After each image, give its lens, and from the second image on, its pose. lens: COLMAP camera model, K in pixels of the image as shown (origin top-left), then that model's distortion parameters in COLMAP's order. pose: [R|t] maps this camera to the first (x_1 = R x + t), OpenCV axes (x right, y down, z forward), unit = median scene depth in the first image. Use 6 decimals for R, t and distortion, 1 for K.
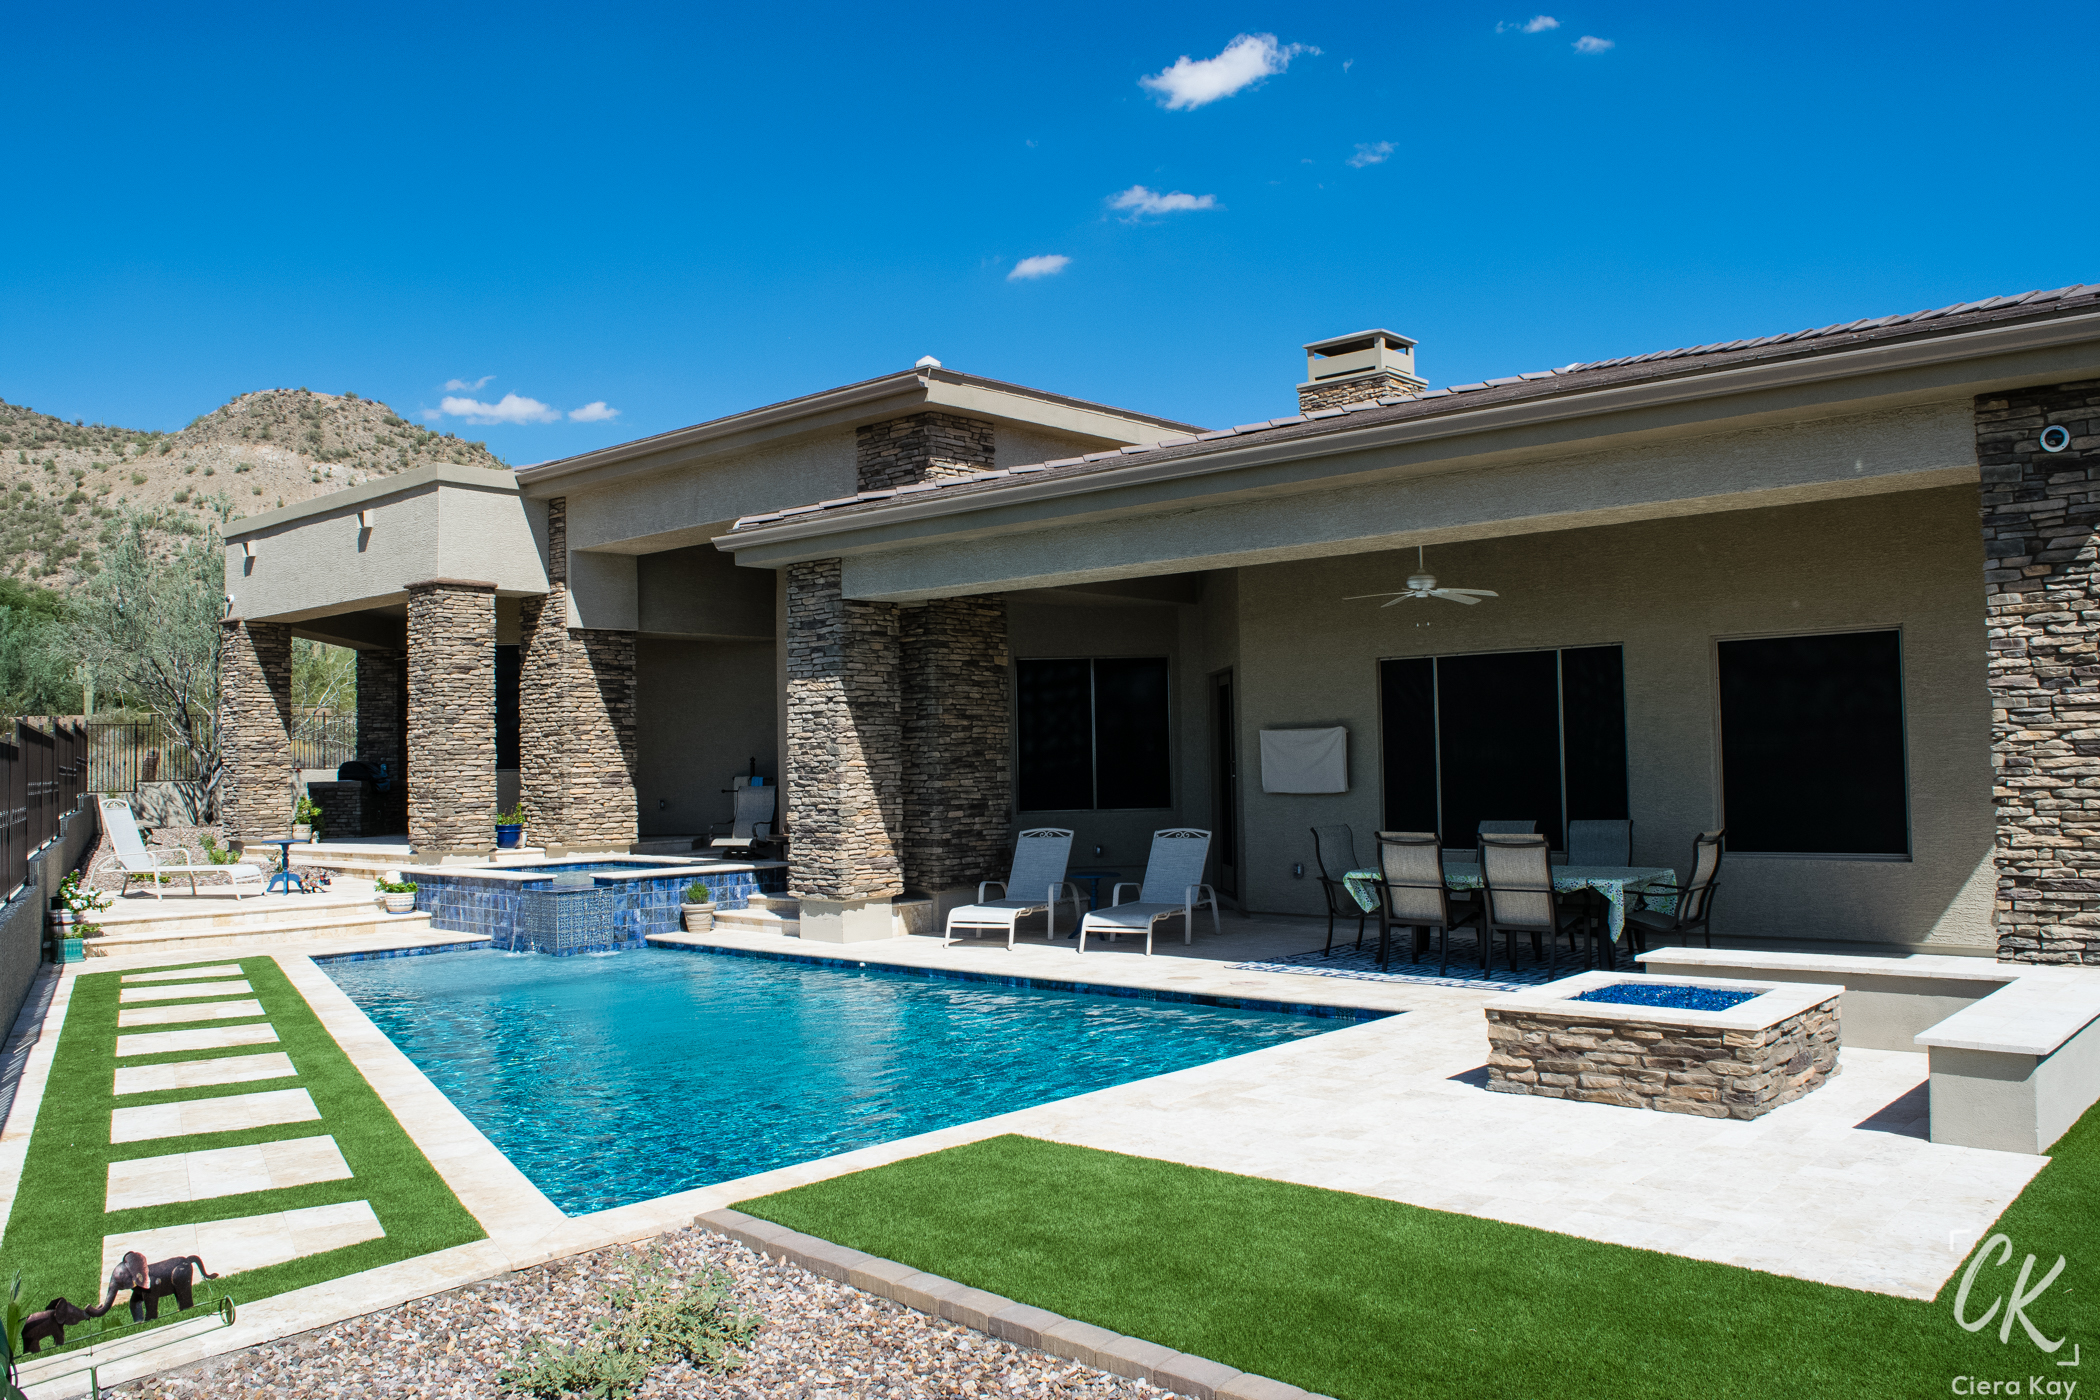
lens RADIAL K [[1658.8, 0, 1049.5], [0, 1658.8, 690.0], [0, 0, 1]] dist [-0.091254, 0.007583]
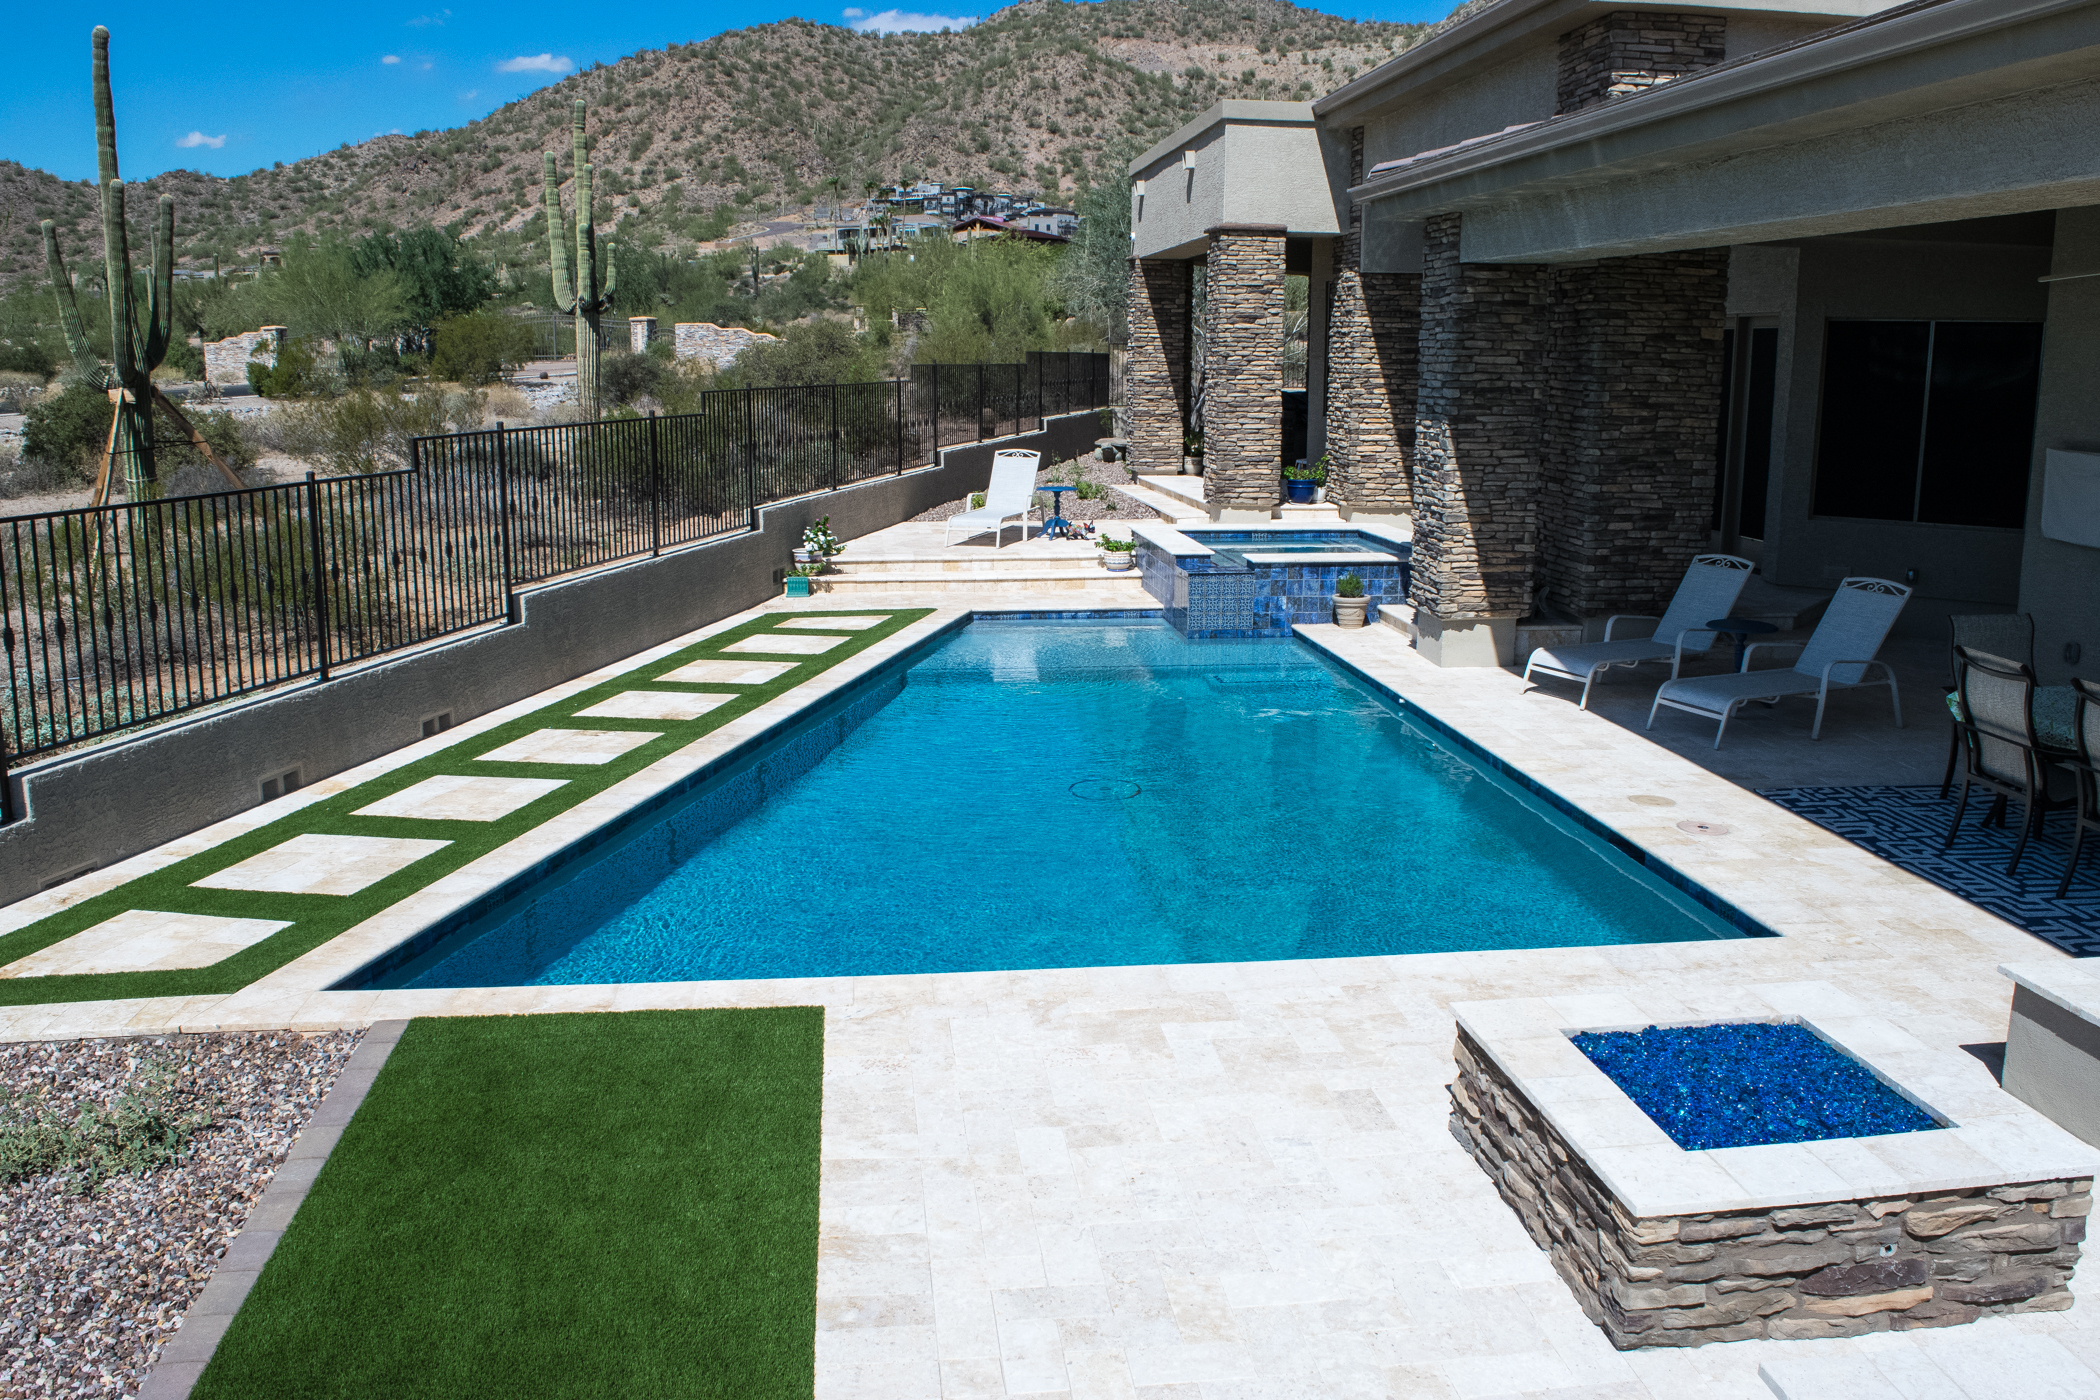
lens RADIAL K [[1658.8, 0, 1046.0], [0, 1658.8, 690.6], [0, 0, 1]] dist [-0.091254, 0.007583]
pose [[0.745456, 0.153994, -0.648522, 0.264847], [0.011184, 0.969920, 0.243167, -0.045347], [0.666461, -0.188523, 0.721310, 0.210245]]
